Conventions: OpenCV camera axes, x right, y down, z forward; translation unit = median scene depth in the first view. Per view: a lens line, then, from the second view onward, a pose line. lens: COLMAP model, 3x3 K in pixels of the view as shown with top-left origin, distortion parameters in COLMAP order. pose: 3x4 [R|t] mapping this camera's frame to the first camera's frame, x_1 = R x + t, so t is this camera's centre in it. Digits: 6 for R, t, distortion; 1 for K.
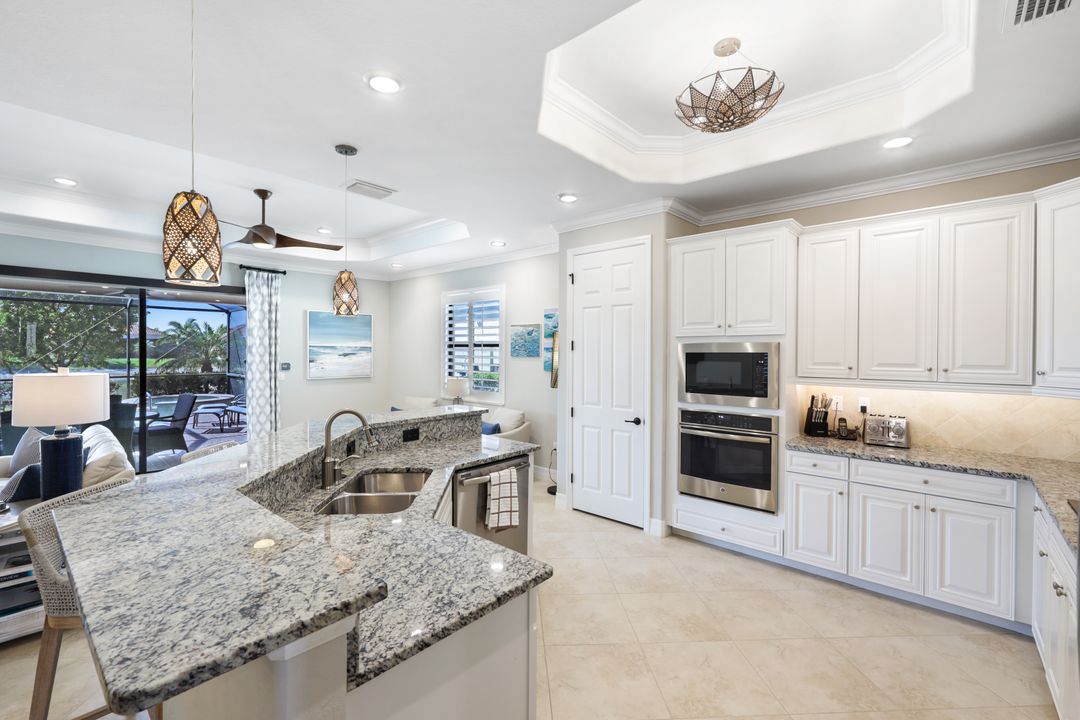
lens RADIAL K [[459.8, 0, 535.2], [0, 459.8, 357.7], [0, 0, 1]] dist [0.000426, 0.000400]
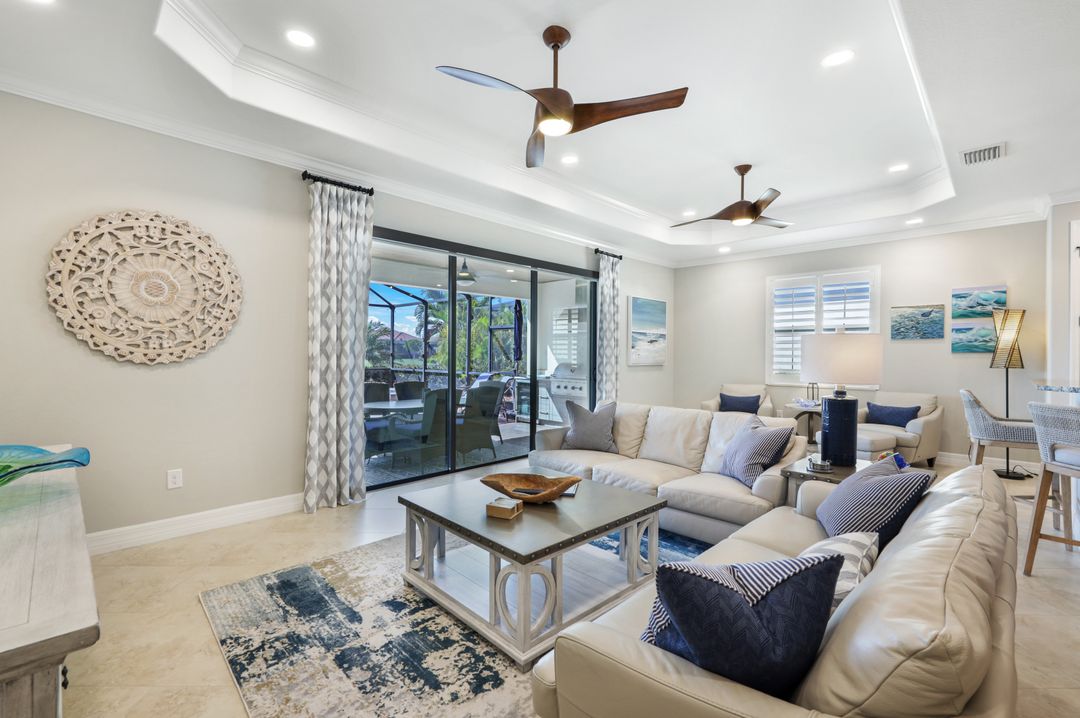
lens RADIAL K [[470.1, 0, 534.7], [0, 470.1, 355.1], [0, 0, 1]] dist [-0.001576, 0.001600]
pose [[0.998682, 0.001251, -0.051307, -0.703333], [-0.001938, 0.999909, -0.013350, 0.042366], [0.051286, 0.013432, 0.998594, -0.025414]]
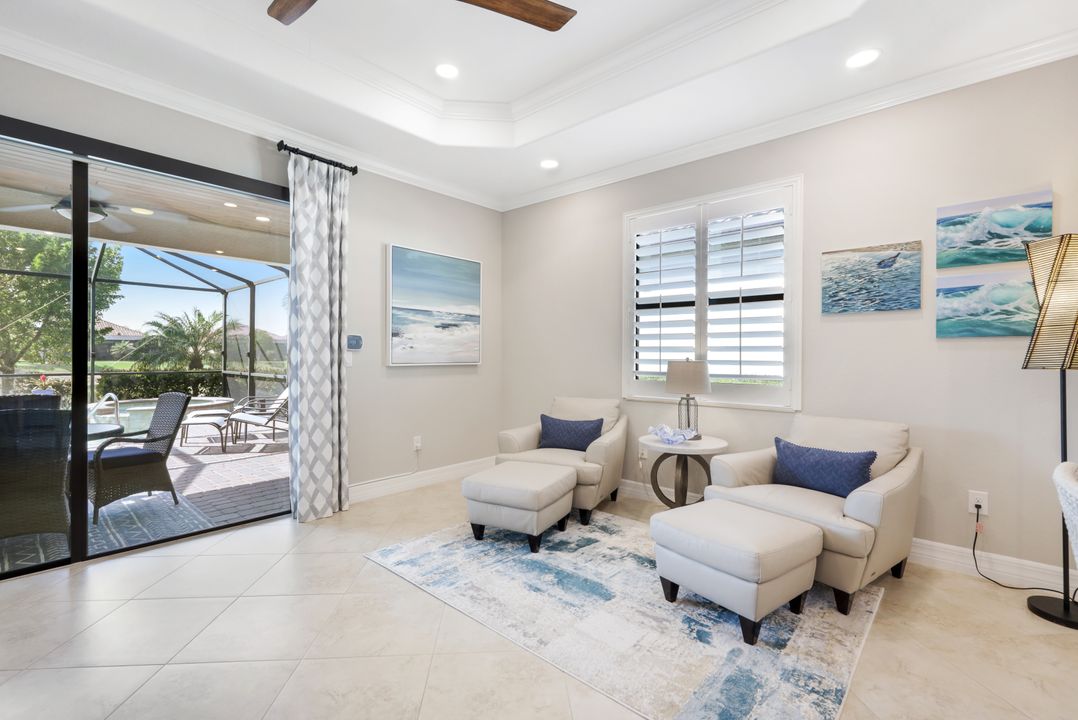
lens RADIAL K [[469.2, 0, 534.2], [0, 469.2, 356.1], [0, 0, 1]] dist [-0.001576, 0.001600]
pose [[0.999922, -0.002251, 0.012326, -0.350939], [0.002381, 0.999942, -0.010503, 0.044818], [-0.012301, 0.010531, 0.999869, 0.456914]]
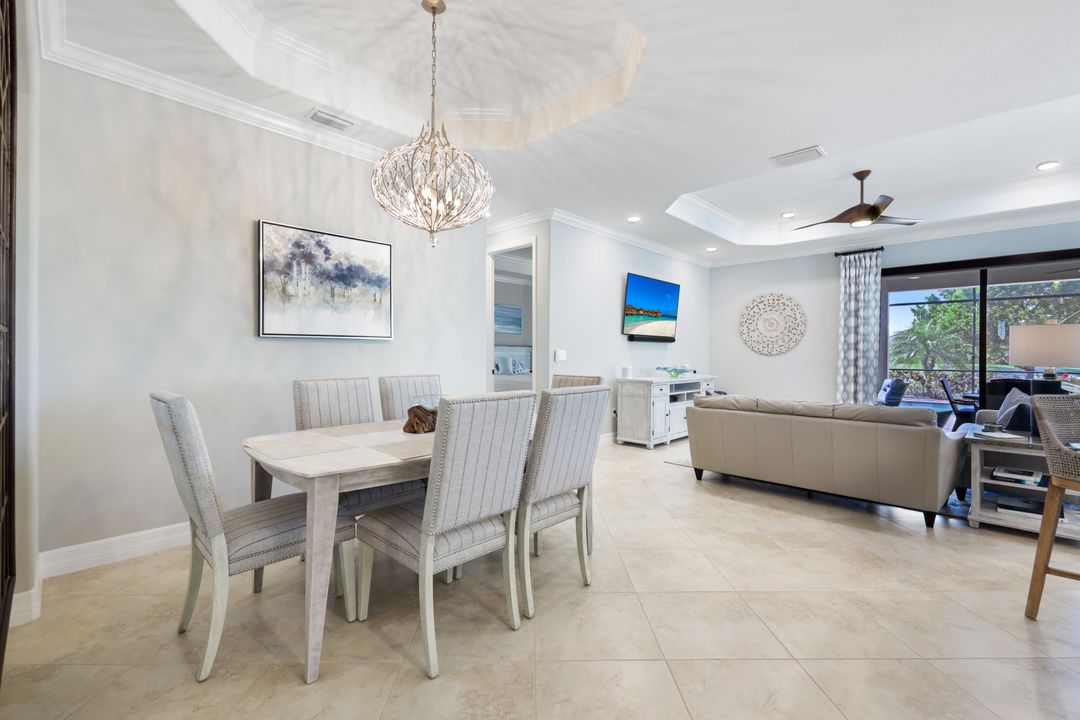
lens RADIAL K [[459.8, 0, 537.0], [0, 459.8, 352.1], [0, 0, 1]] dist [0.000426, 0.000400]
pose [[-0.042992, -0.010342, -0.999022, 0.079102], [-0.018962, 0.999775, -0.009533, 0.061895], [0.998895, 0.018534, -0.043178, -0.103843]]
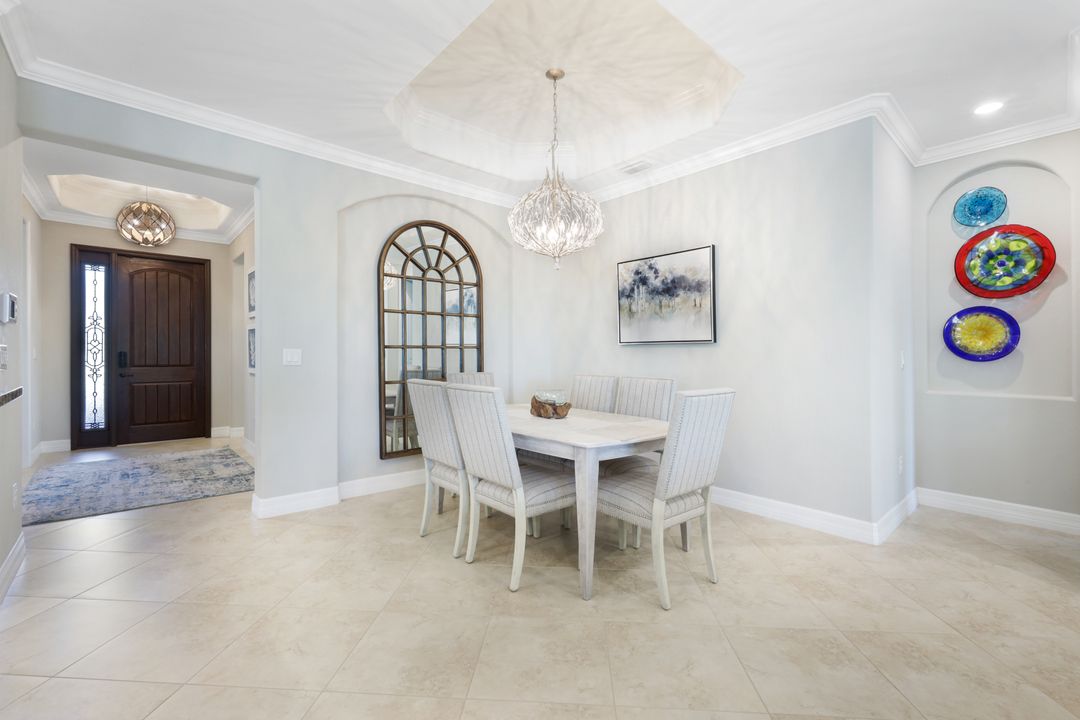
lens RADIAL K [[459.8, 0, 540.8], [0, 459.8, 354.8], [0, 0, 1]] dist [0.000426, 0.000400]
pose [[-0.993428, -0.011123, 0.113918, -0.356835], [-0.008860, 0.999754, 0.020352, 0.048963], [-0.114116, 0.019208, -0.993282, 0.281392]]
